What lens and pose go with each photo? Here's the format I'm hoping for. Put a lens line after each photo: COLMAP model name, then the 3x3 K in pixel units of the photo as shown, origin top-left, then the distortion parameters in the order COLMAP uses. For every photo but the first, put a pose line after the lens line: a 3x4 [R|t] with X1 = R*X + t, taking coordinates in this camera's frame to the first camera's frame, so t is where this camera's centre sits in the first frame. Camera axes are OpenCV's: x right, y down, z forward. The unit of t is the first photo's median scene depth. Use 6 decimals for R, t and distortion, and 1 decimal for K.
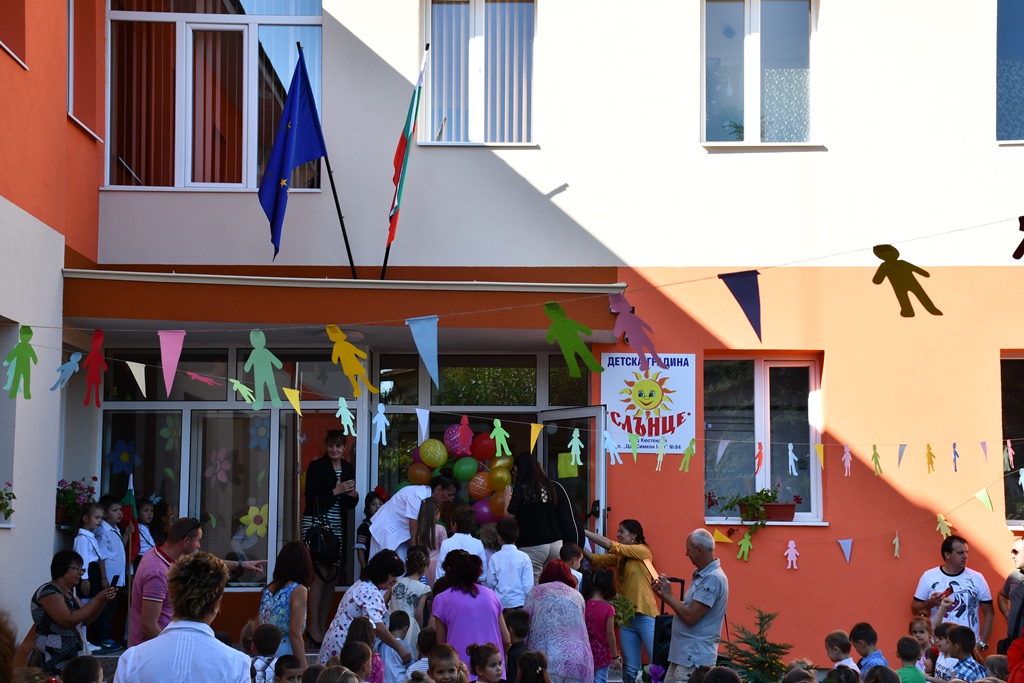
lens RADIAL K [[1944.0, 0, 512.4], [0, 1944.0, 340.0], [0, 0, 1]] dist [0.406928, 0.000000]
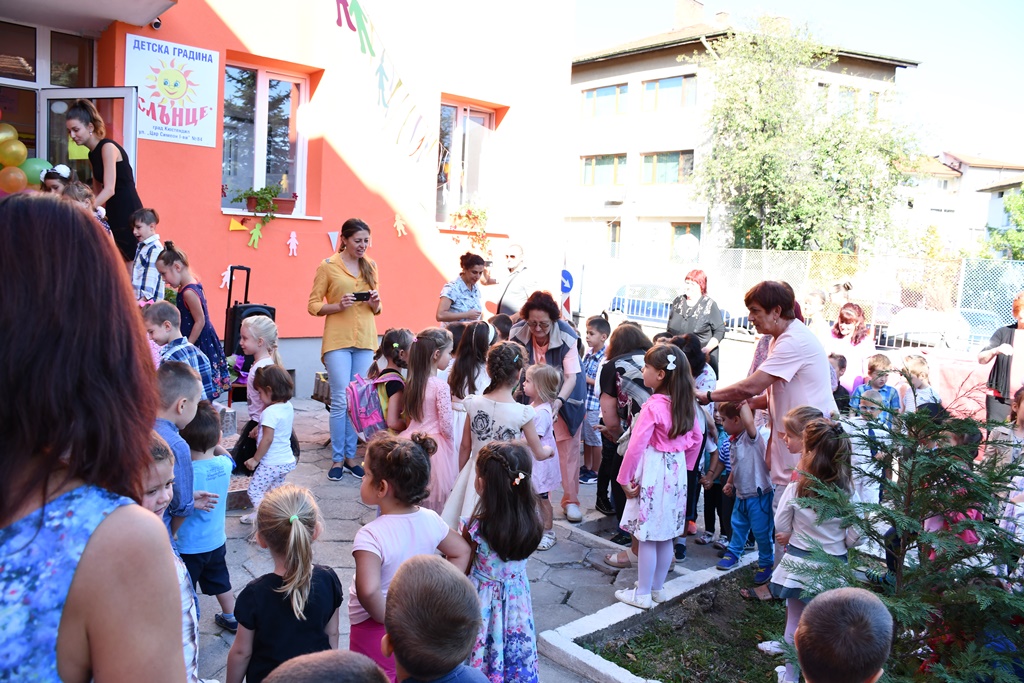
lens RADIAL K [[797.0, 0, 517.3], [0, 797.0, 346.3], [0, 0, 1]] dist [-0.124904, 0.065736]
pose [[0.716976, -0.047408, 0.695484, -0.088014], [-0.124038, 0.973088, 0.194202, 0.060822], [-0.685974, -0.225504, 0.691800, 0.568272]]
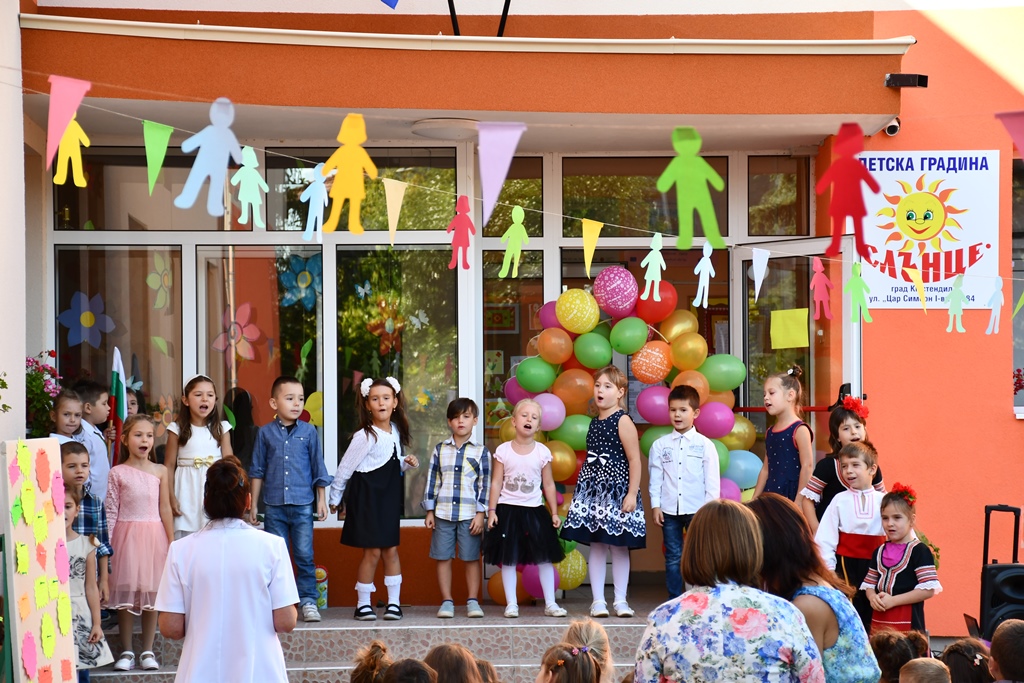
lens RADIAL K [[2869.0, 0, 514.8], [0, 2869.0, 339.2], [0, 0, 1]] dist [0.926692, 0.000000]
pose [[0.997344, -0.008845, 0.072291, -0.131301], [0.003536, 0.997308, 0.073242, -0.002226], [-0.072744, -0.072792, 0.994691, 0.062658]]
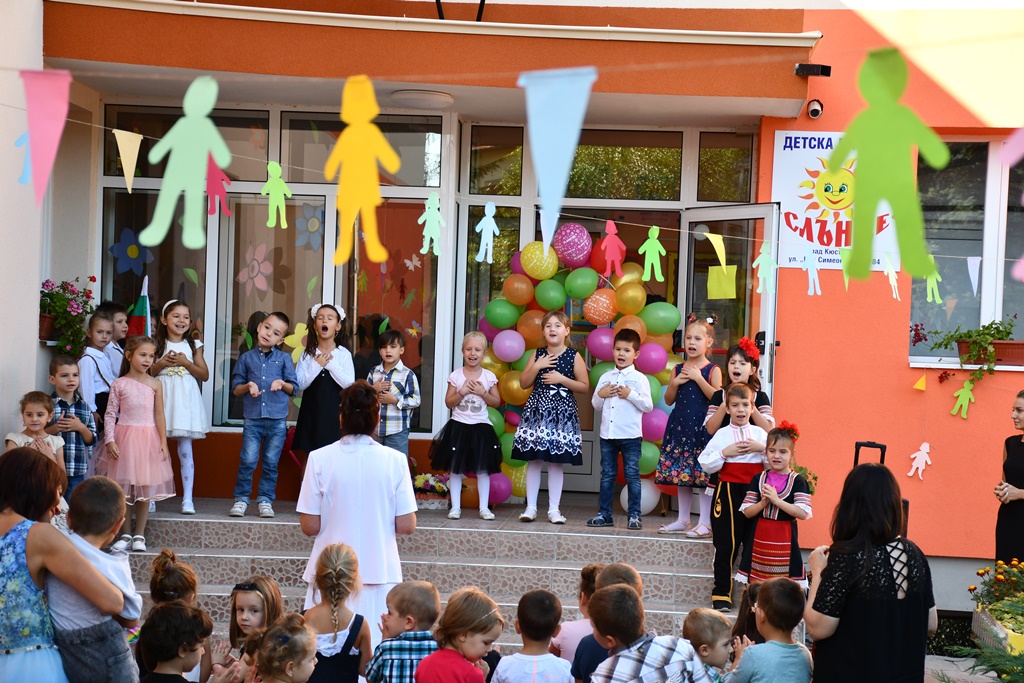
lens RADIAL K [[2240.0, 0, 511.1], [0, 2240.0, 345.6], [0, 0, 1]] dist [0.521221, 0.000000]
pose [[0.998980, 0.030164, -0.033607, -0.022405], [-0.026433, 0.993971, 0.106409, -0.000973], [0.036614, -0.105412, 0.993754, 0.144182]]
